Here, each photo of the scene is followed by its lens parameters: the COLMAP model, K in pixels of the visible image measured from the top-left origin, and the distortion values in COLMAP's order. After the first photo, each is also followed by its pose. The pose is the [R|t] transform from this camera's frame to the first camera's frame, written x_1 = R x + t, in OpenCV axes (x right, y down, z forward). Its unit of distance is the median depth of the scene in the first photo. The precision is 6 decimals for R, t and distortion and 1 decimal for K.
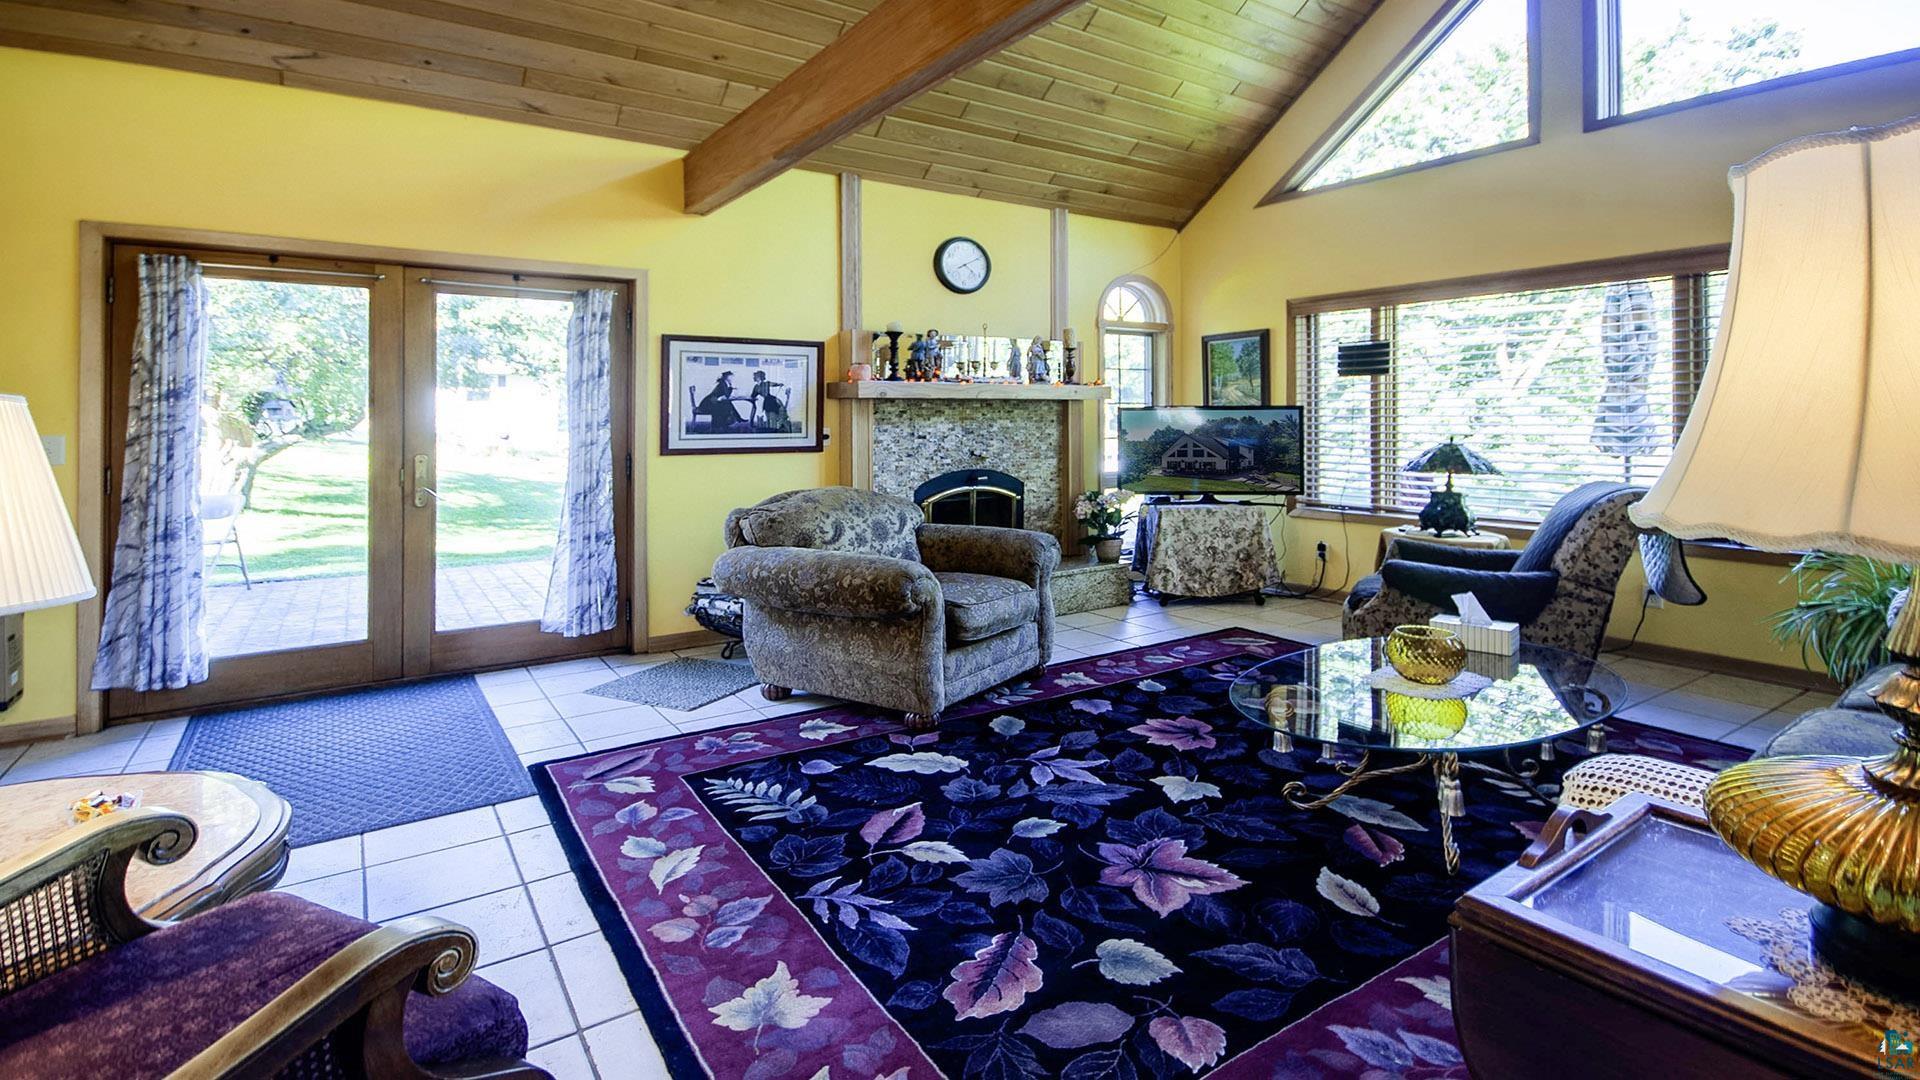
lens RADIAL K [[899.3, 0, 995.8], [0, 899.3, 480.0], [0, 0, 1]] dist [0.002938, -0.000639]
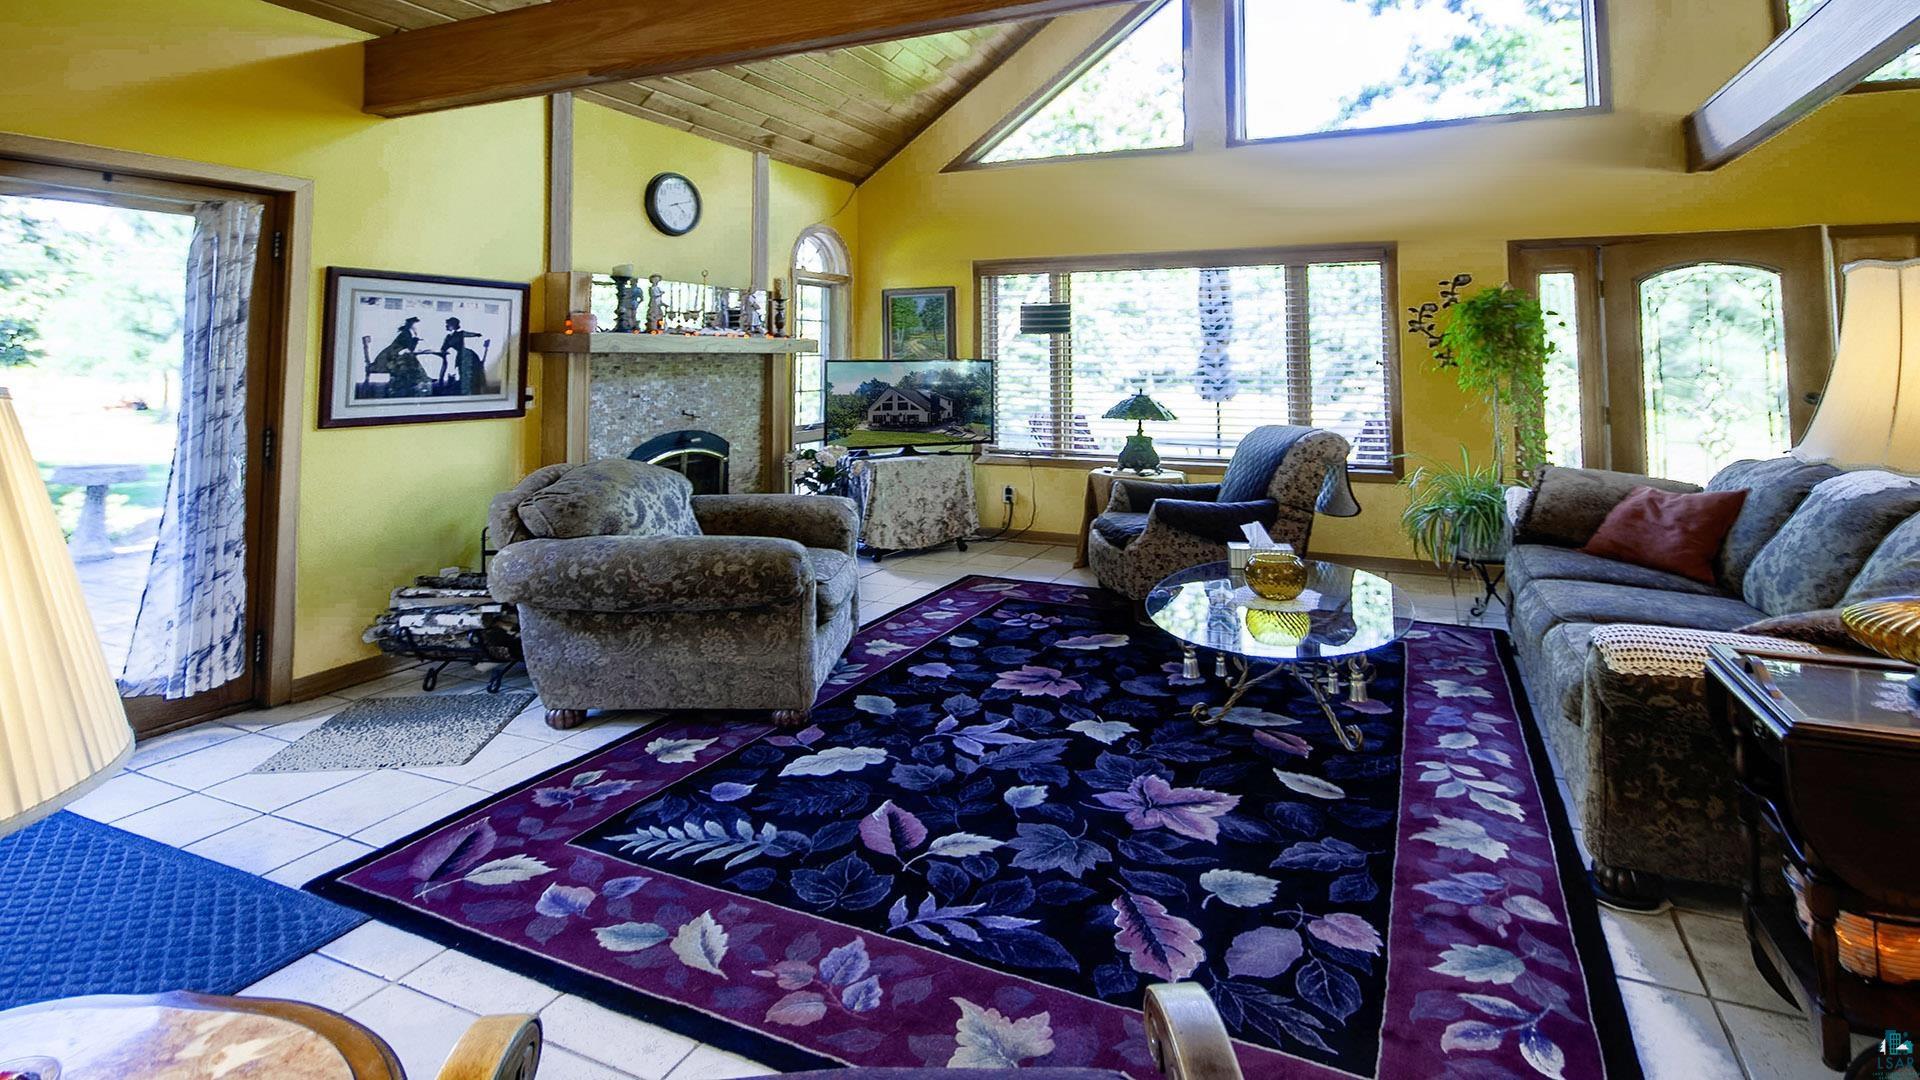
lens RADIAL K [[929.4, 0, 984.0], [0, 929.4, 371.2], [0, 0, 1]] dist [0.002744, -0.000415]
pose [[0.862719, -0.003031, 0.505675, -0.297216], [0.032435, 0.998255, -0.049353, -0.019396], [-0.504642, 0.058979, 0.861312, 0.062799]]
